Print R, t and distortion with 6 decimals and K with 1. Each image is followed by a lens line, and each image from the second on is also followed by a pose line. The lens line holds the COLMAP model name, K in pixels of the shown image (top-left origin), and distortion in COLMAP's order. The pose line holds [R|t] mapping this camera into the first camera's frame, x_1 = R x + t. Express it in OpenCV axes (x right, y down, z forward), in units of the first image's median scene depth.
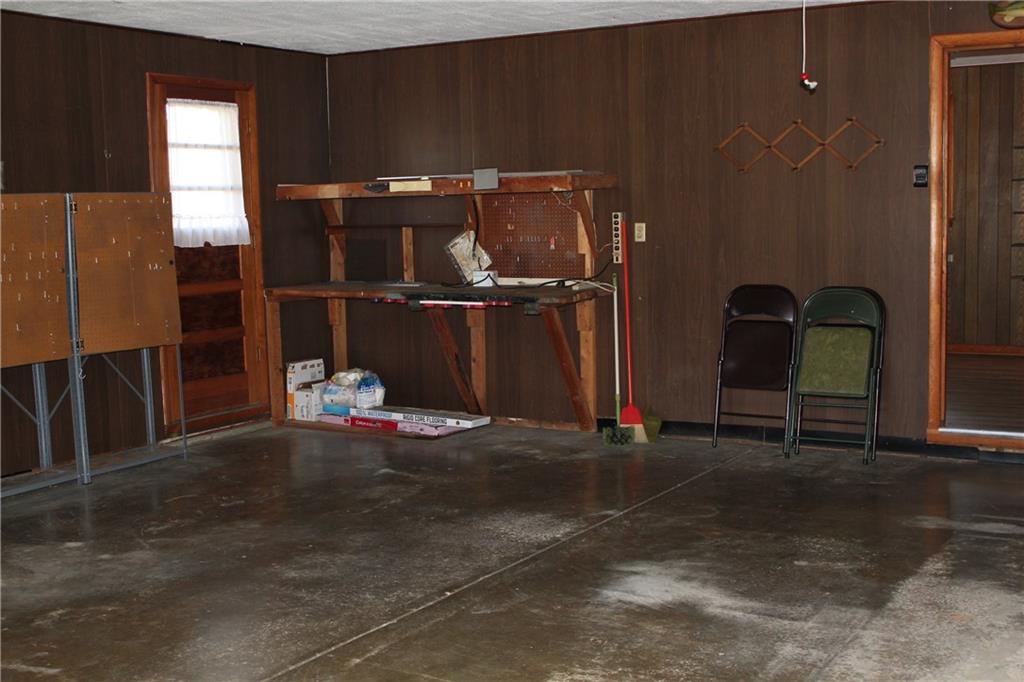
lens RADIAL K [[1302.9, 0, 506.9], [0, 1302.9, 342.4], [0, 0, 1]] dist [-0.066563, 0.071906]
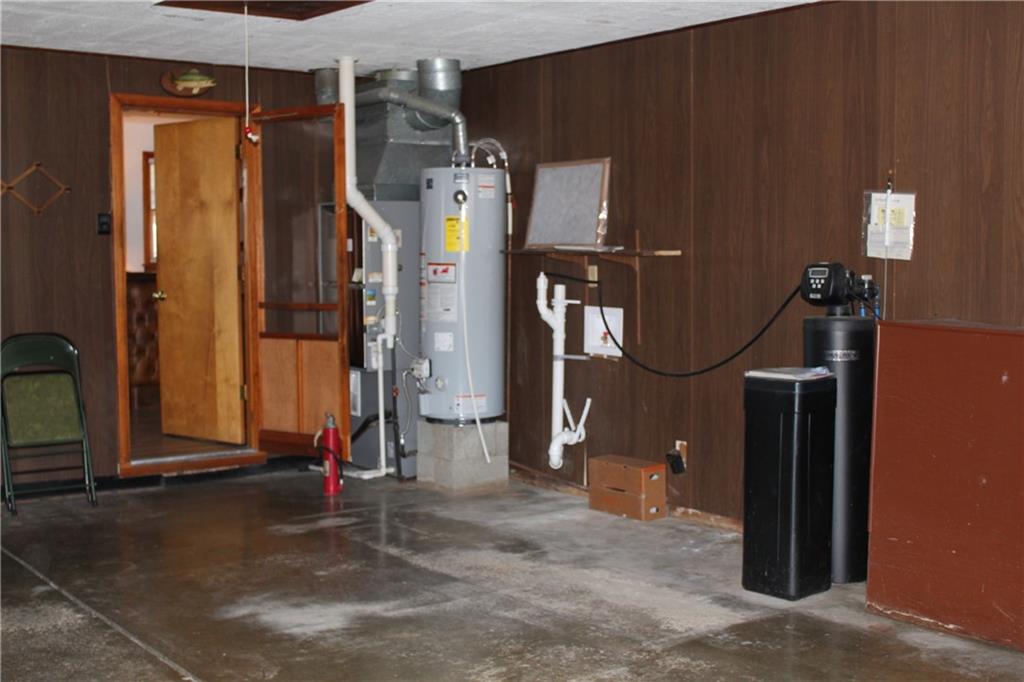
lens RADIAL K [[1302.9, 0, 506.9], [0, 1302.9, 342.4], [0, 0, 1]] dist [-0.066563, 0.071906]
pose [[0.363742, -0.043097, 0.930502, -0.756507], [0.084560, 0.996332, 0.013091, -0.027011], [-0.927654, 0.073922, 0.366053, 0.449463]]
